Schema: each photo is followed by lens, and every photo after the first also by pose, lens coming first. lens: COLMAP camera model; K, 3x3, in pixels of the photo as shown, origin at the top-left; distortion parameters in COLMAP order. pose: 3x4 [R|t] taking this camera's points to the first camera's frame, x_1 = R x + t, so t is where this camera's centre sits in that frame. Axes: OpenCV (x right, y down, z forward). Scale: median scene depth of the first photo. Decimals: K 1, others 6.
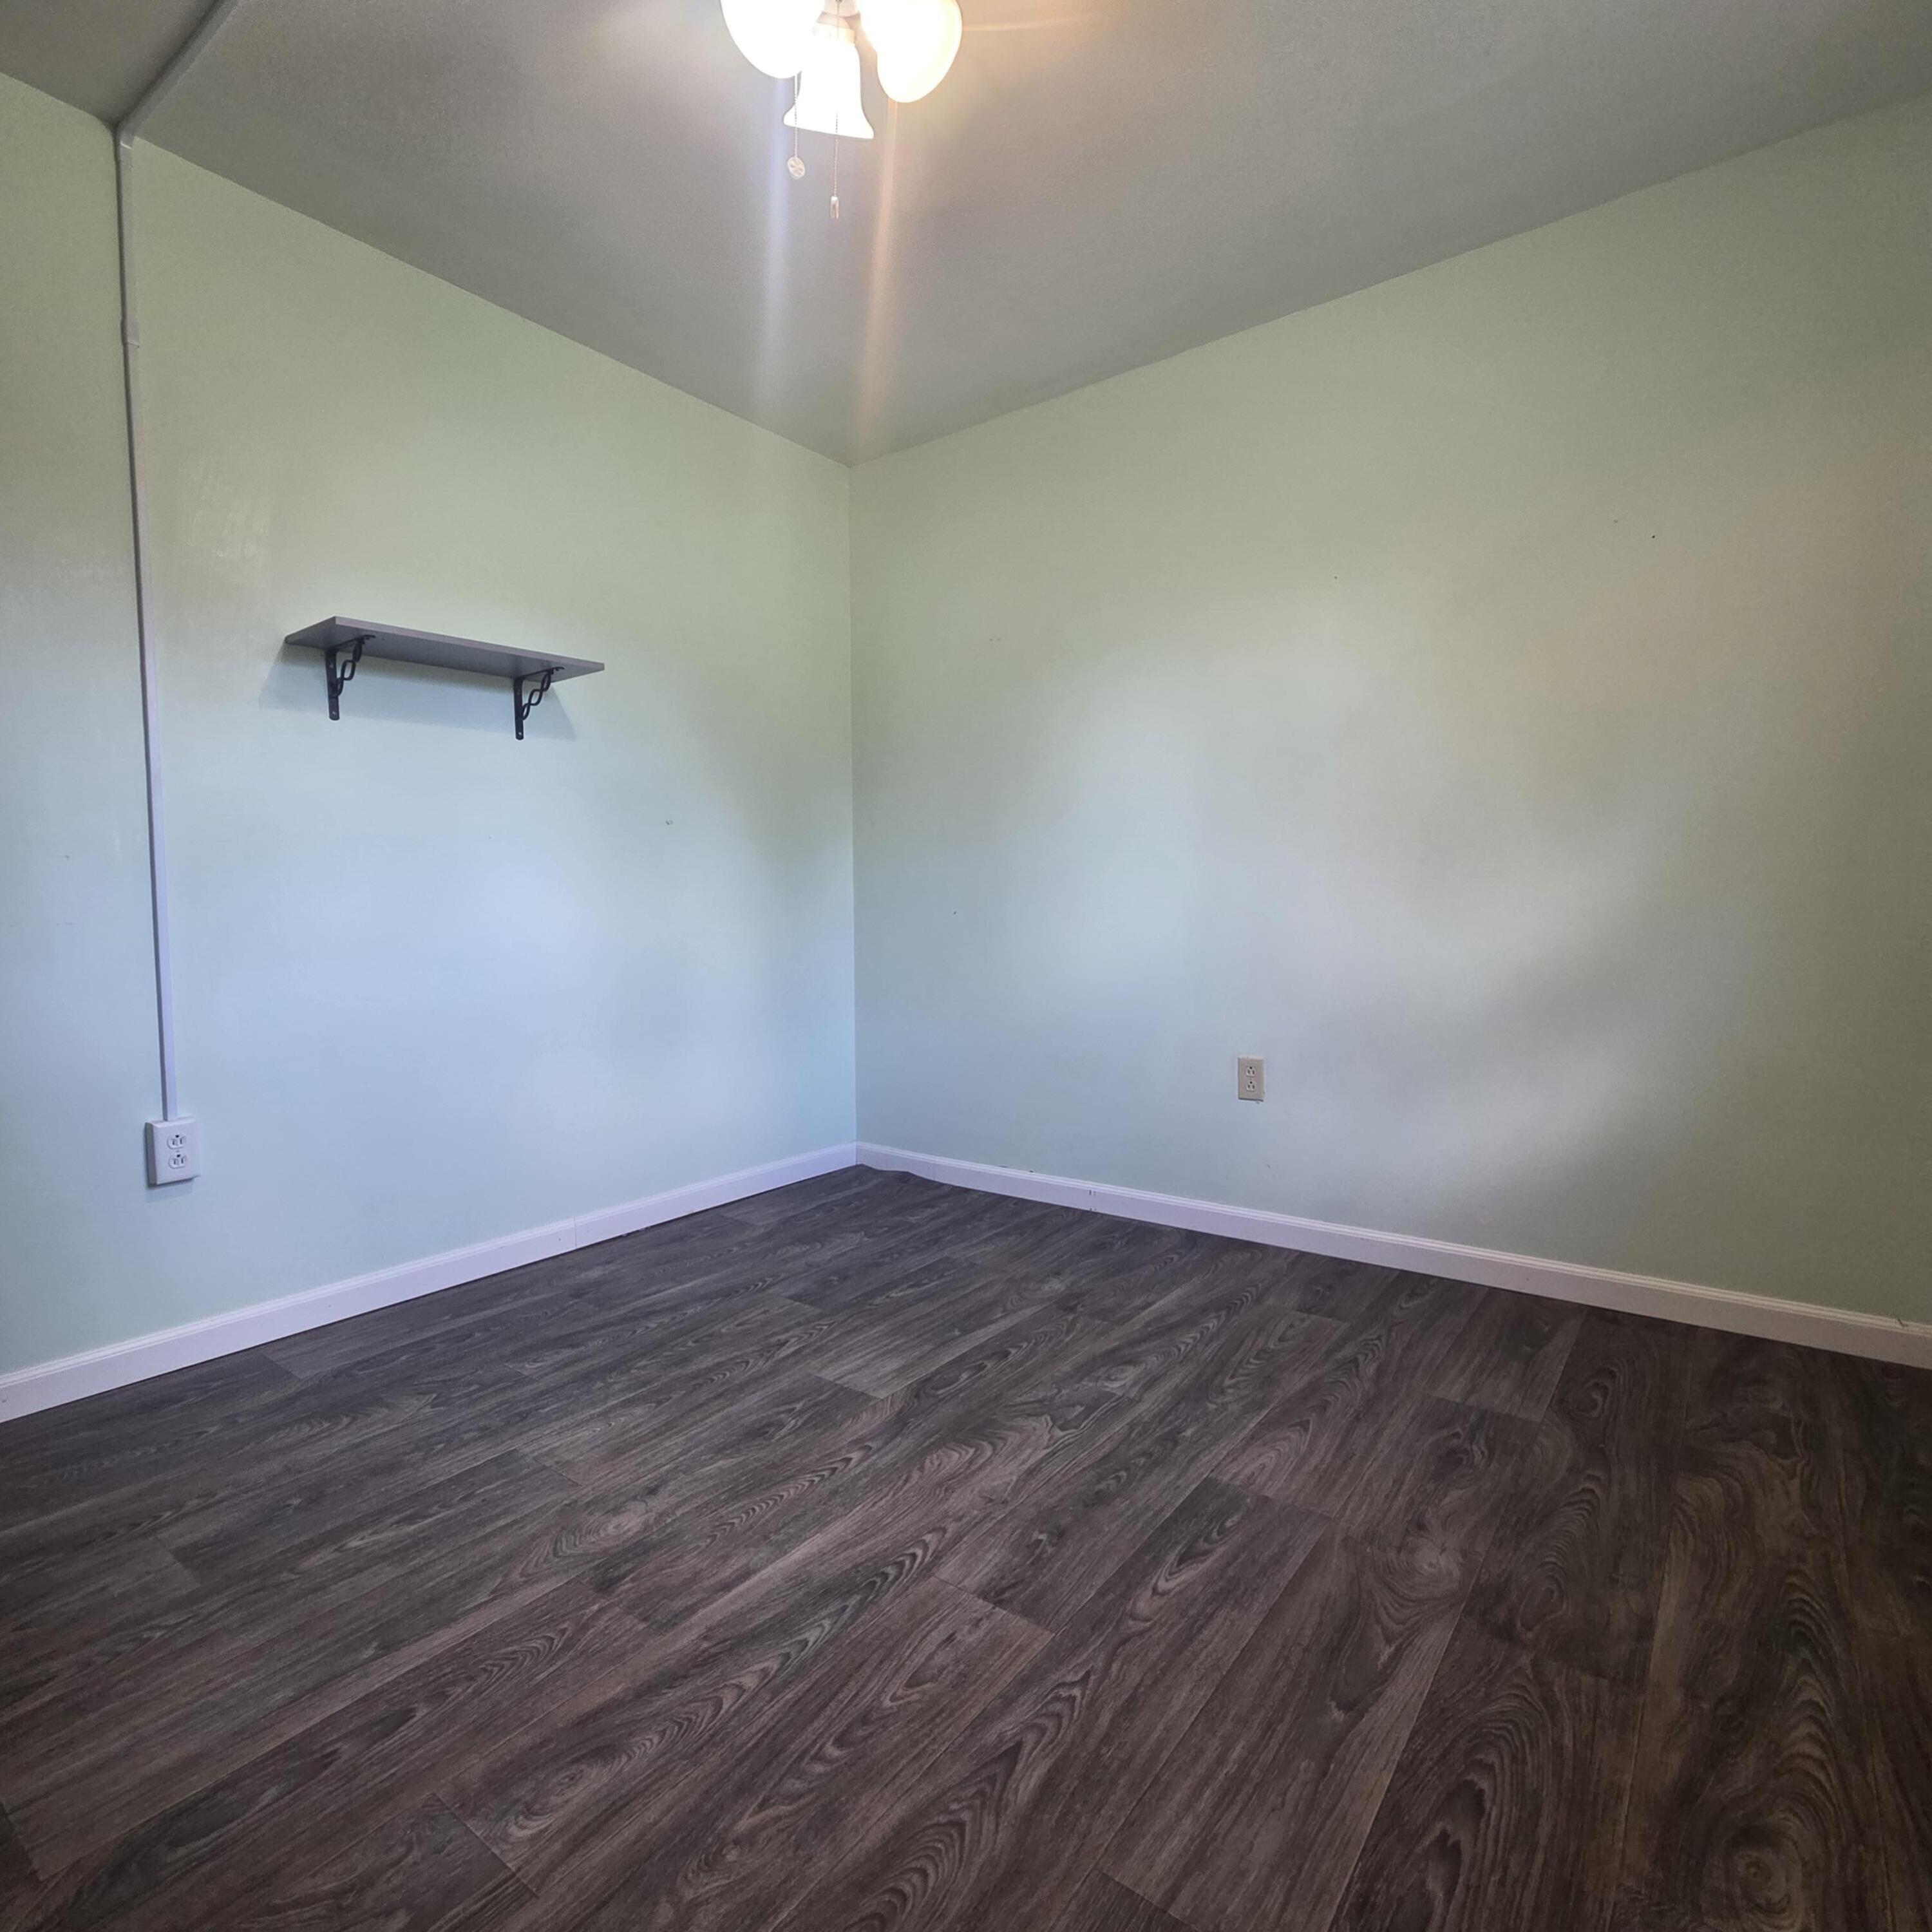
lens RADIAL K [[1055.8, 0, 964.7], [0, 1055.8, 958.7], [0, 0, 1]] dist [0.001877, -0.000837]
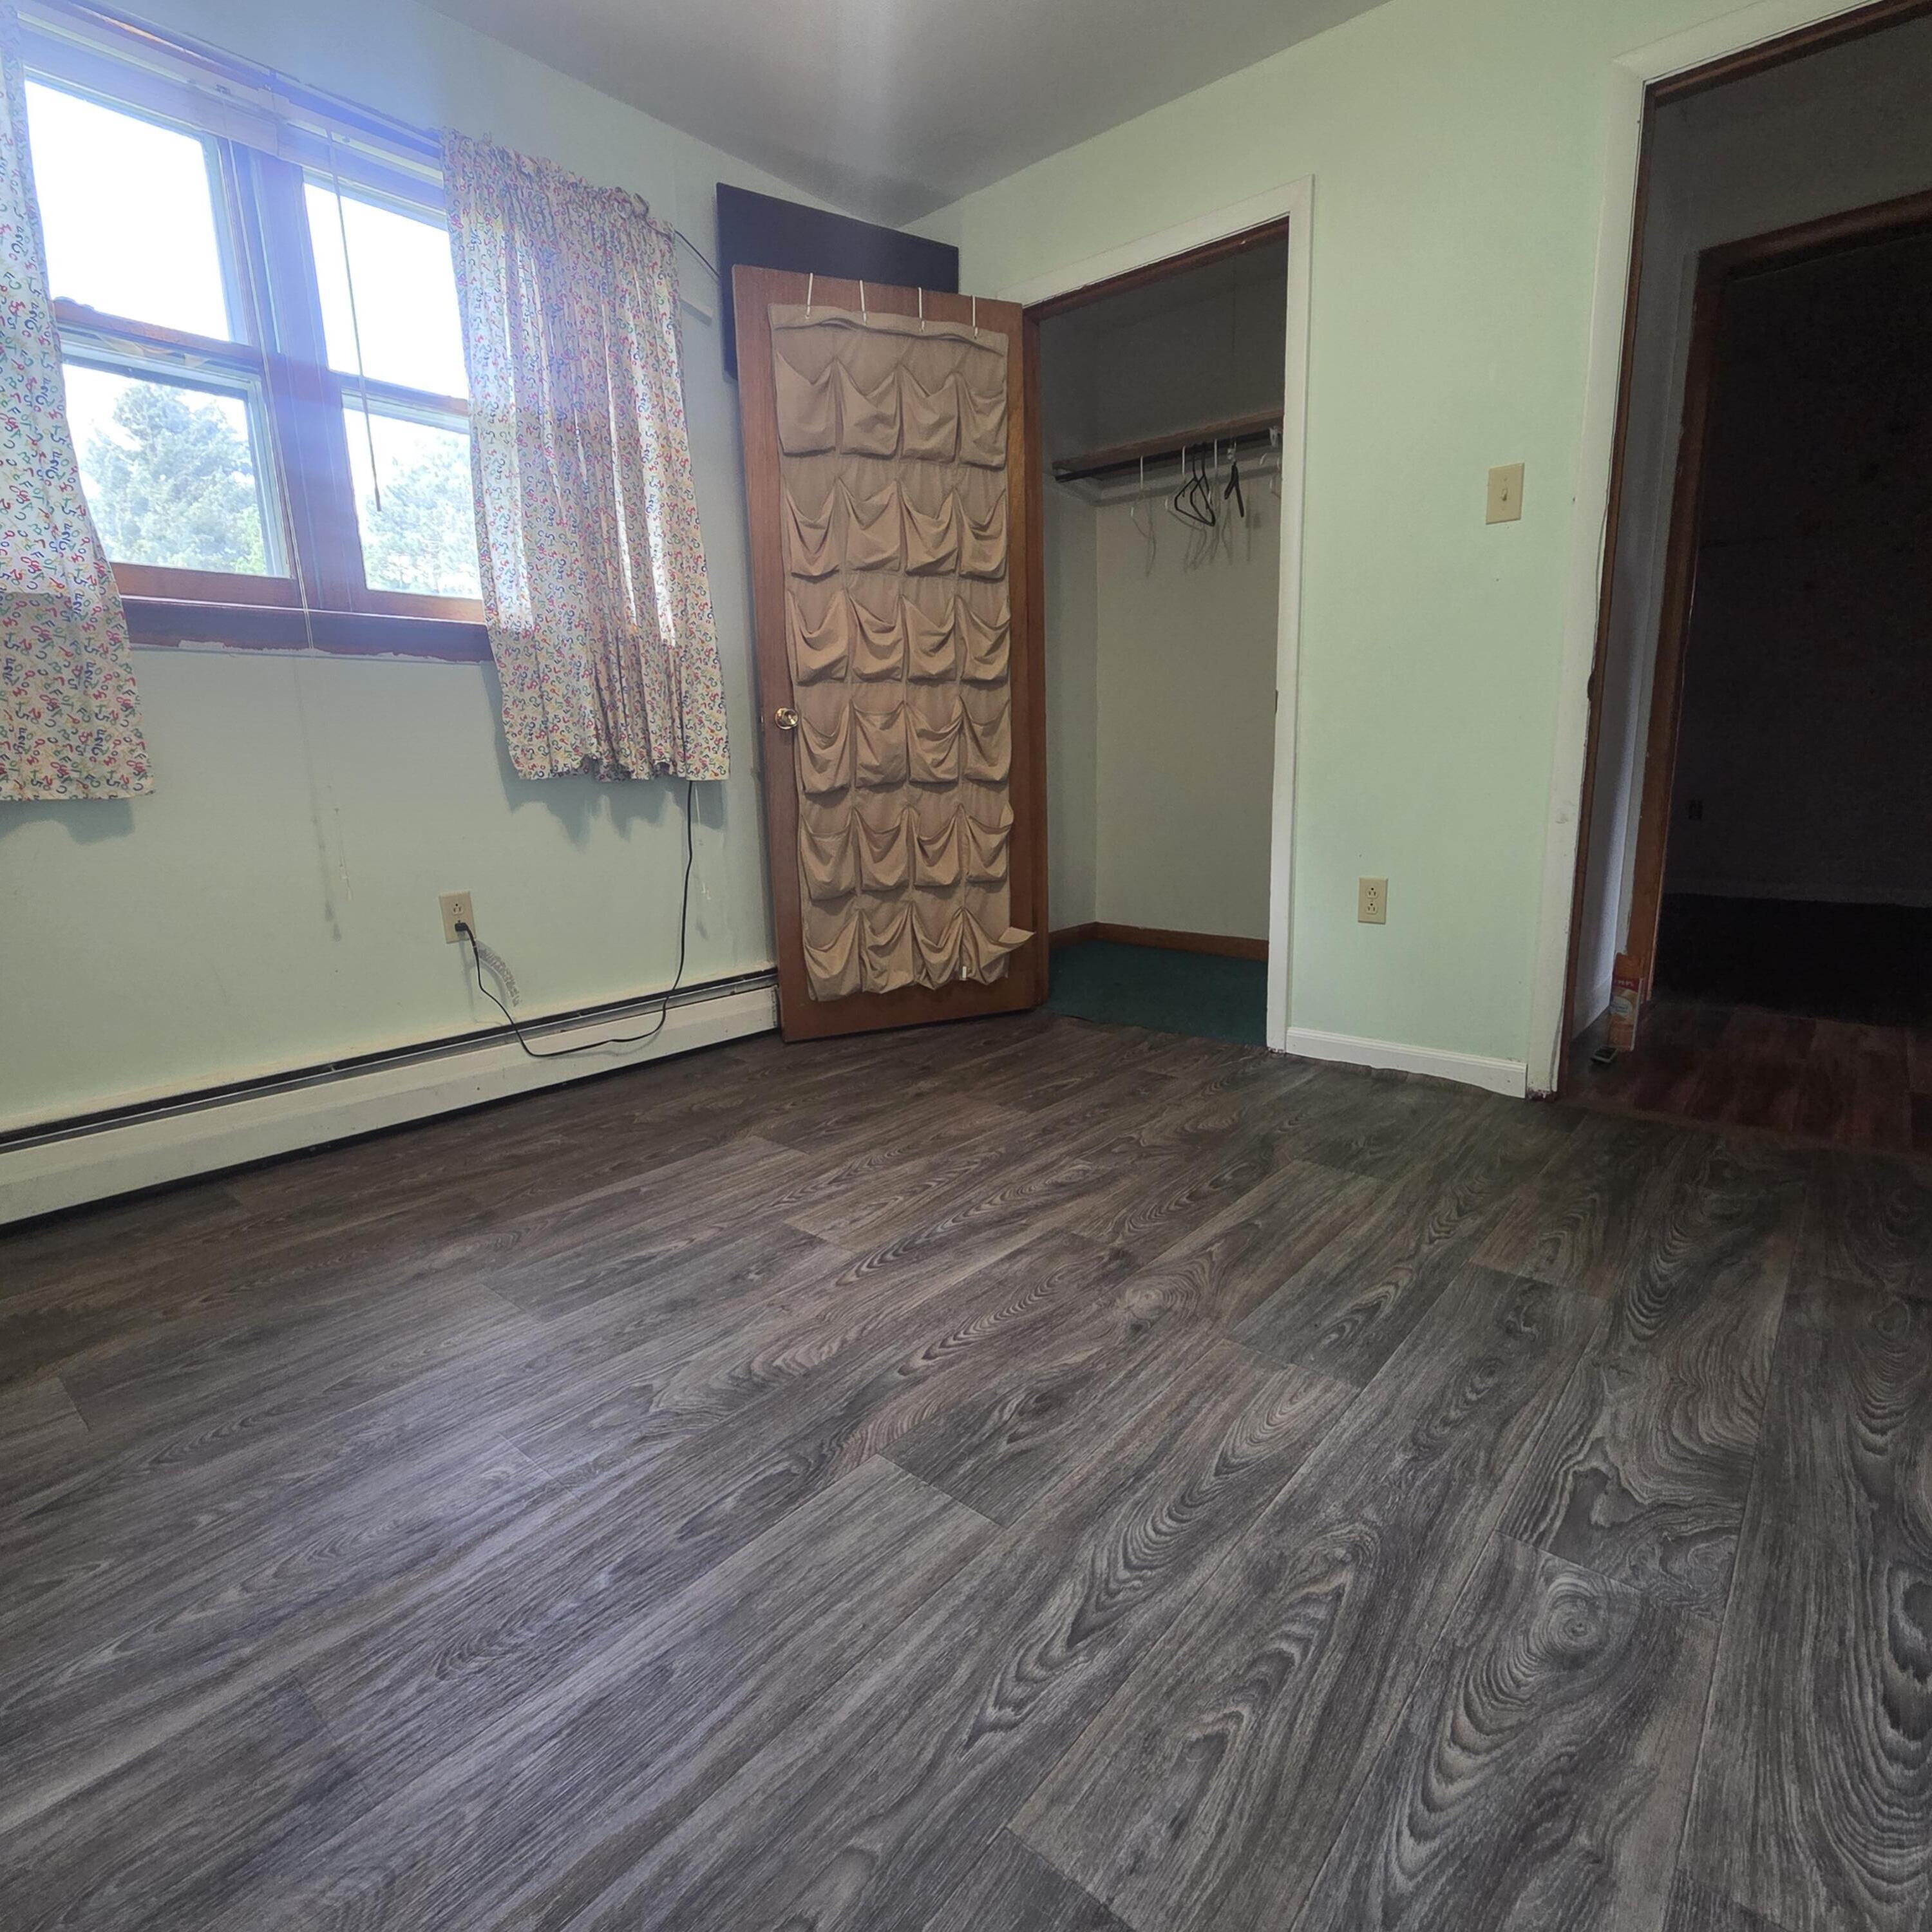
lens RADIAL K [[1055.8, 0, 964.7], [0, 1055.8, 958.7], [0, 0, 1]] dist [0.001877, -0.000837]
pose [[-0.997437, 0.021305, 0.068305, -0.234065], [0.036645, 0.972043, 0.231925, -0.030998], [-0.061454, 0.233833, -0.970333, 1.991329]]
